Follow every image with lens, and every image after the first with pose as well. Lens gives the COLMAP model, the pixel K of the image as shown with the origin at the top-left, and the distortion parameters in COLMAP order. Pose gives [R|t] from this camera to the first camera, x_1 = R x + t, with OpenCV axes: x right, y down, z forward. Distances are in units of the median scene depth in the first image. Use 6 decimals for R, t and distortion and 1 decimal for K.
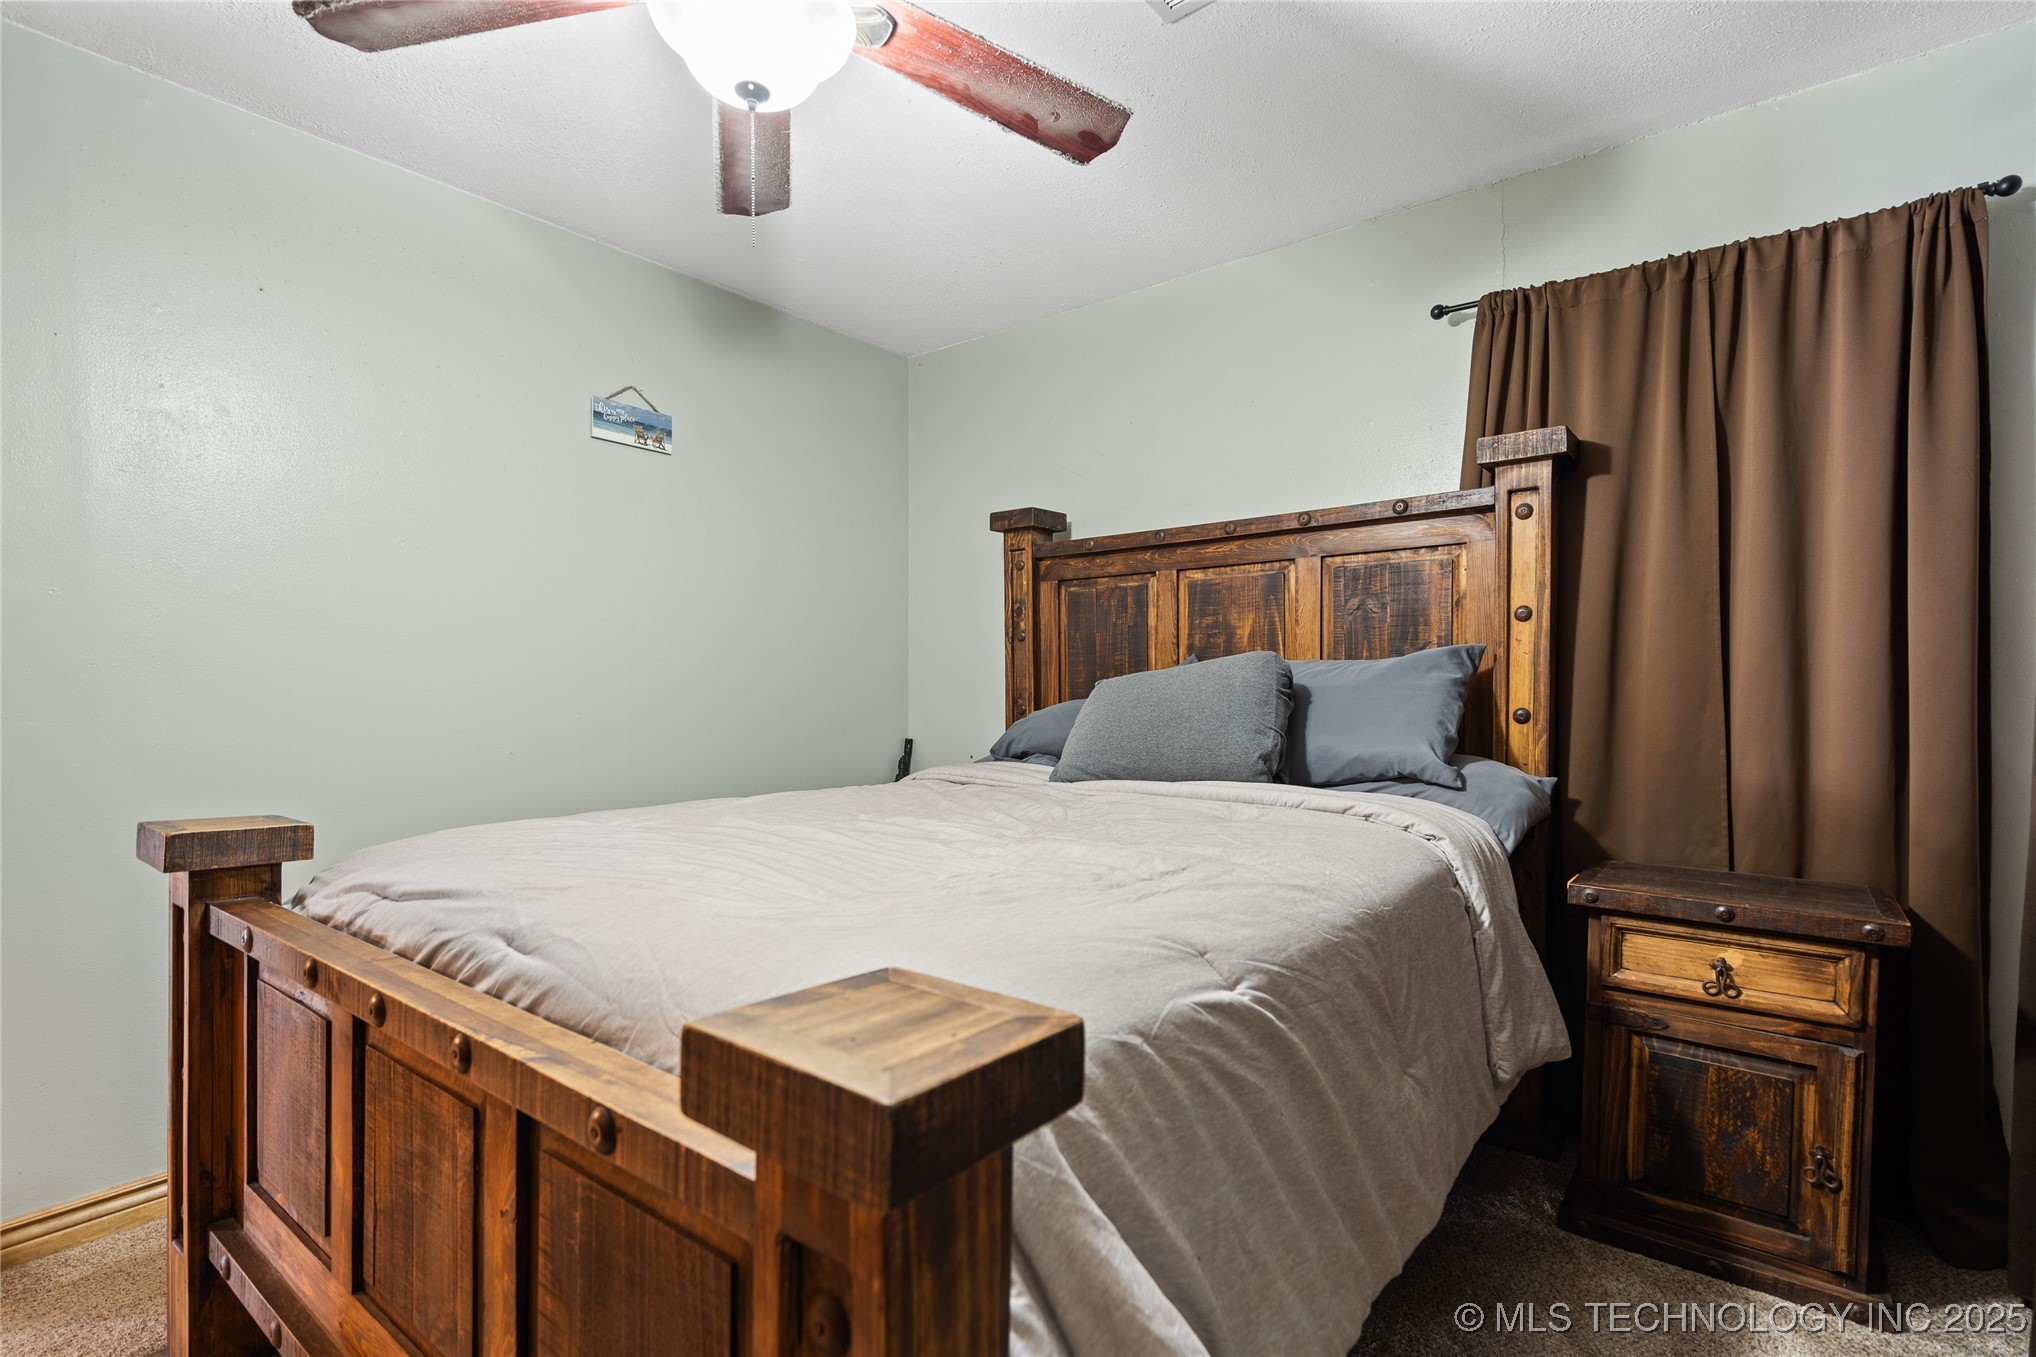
lens RADIAL K [[963.2, 0, 1007.7], [0, 963.2, 684.4], [0, 0, 1]] dist [-0.005141, 0.005736]
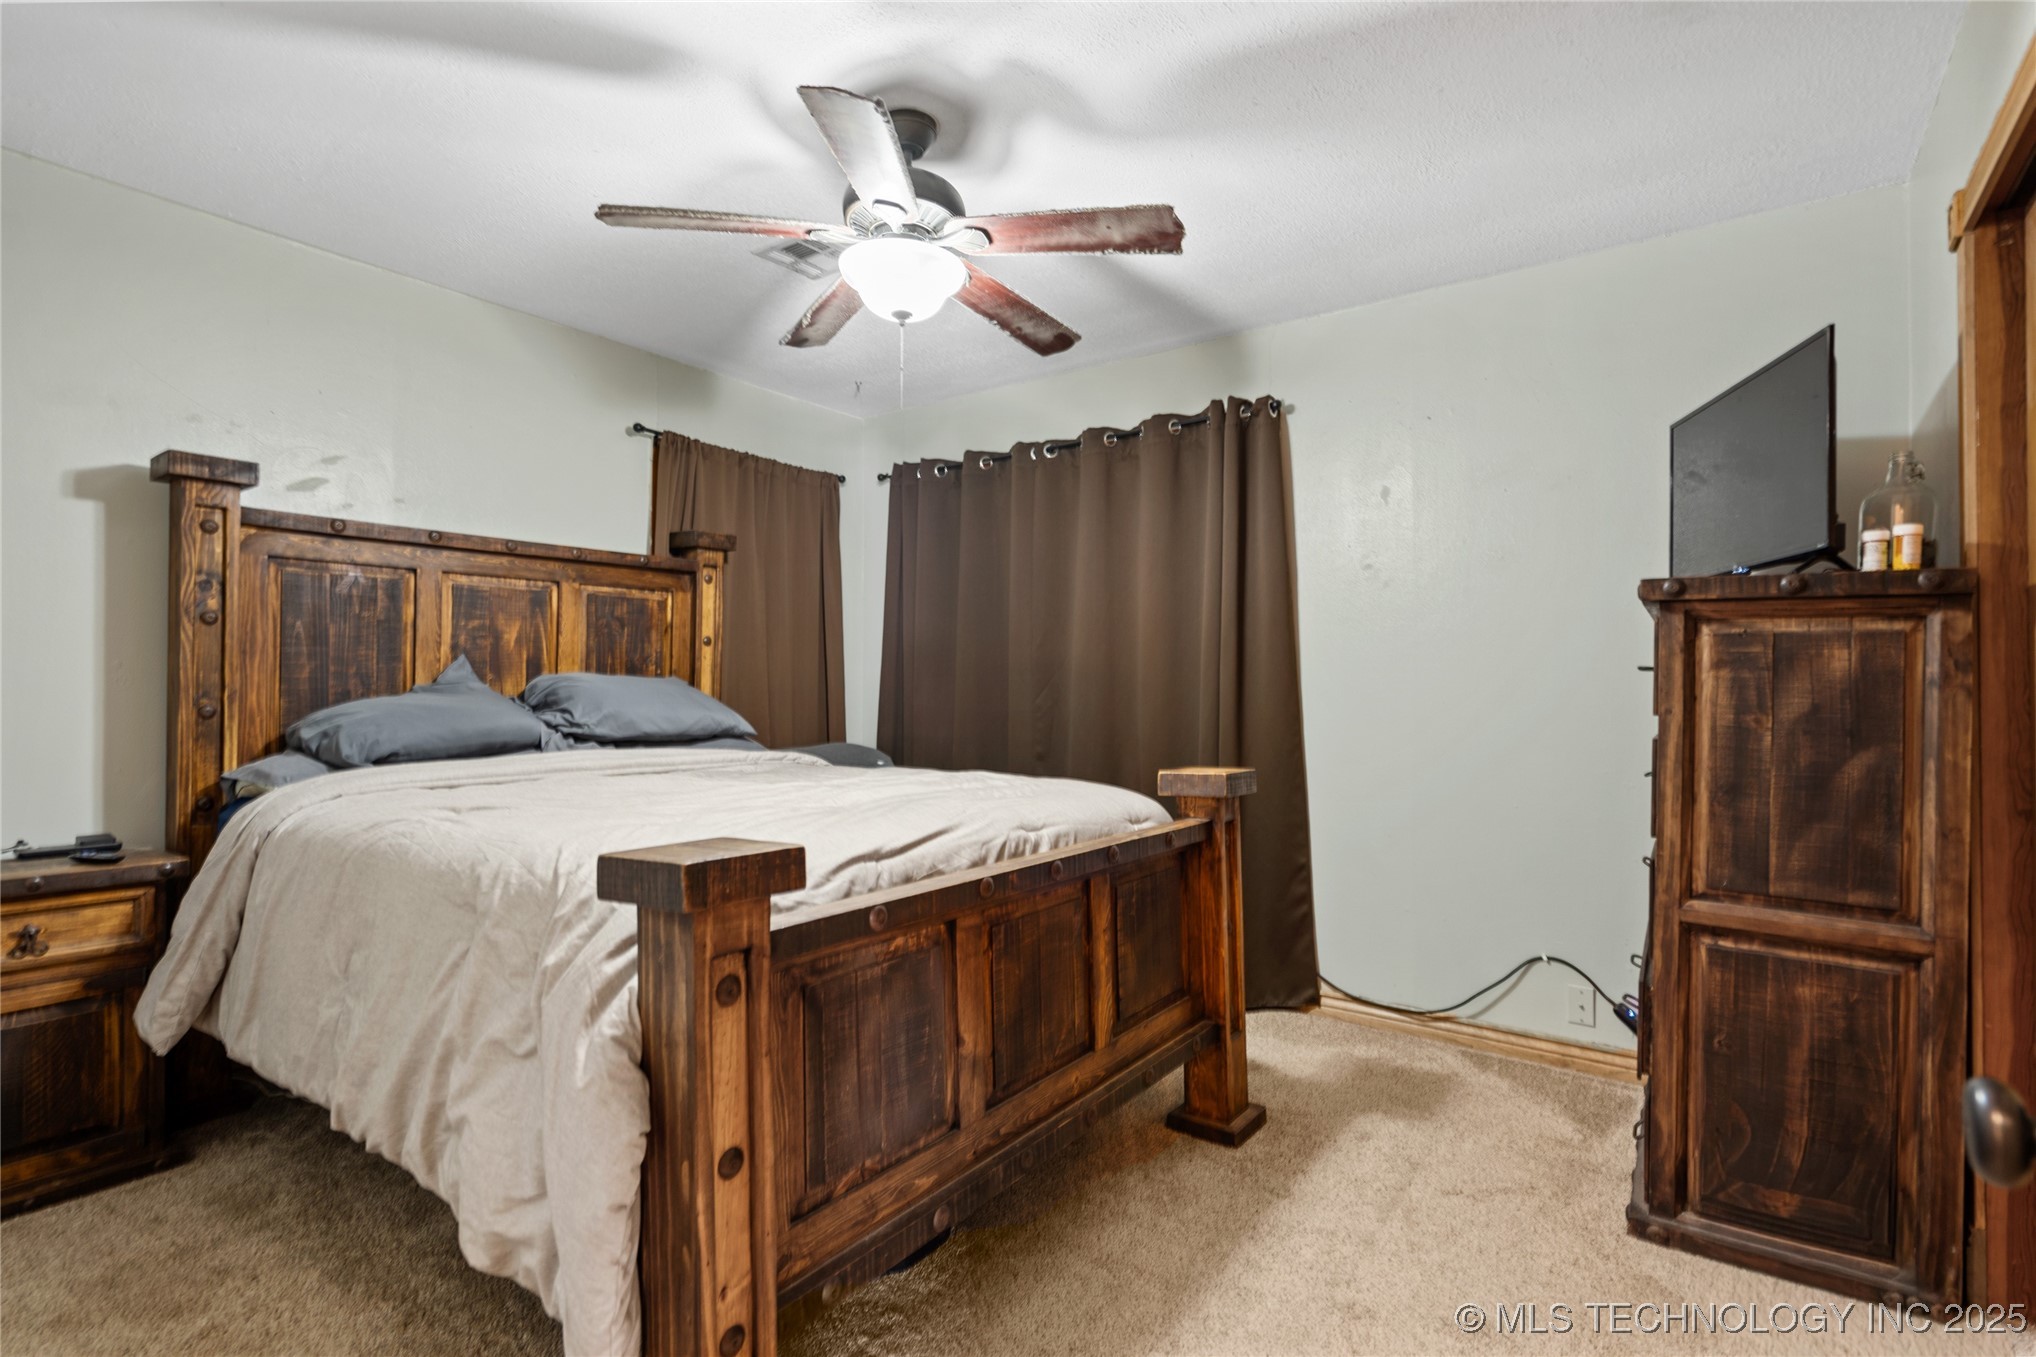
lens RADIAL K [[939.9, 0, 1018.0], [0, 939.9, 678.5], [0, 0, 1]] dist [-0.000949, 0.000661]
pose [[-0.038341, 0.005808, 0.999248, -0.996880], [-0.010953, 0.999921, -0.006233, -0.003577], [-0.999205, -0.011184, -0.038274, 0.473656]]
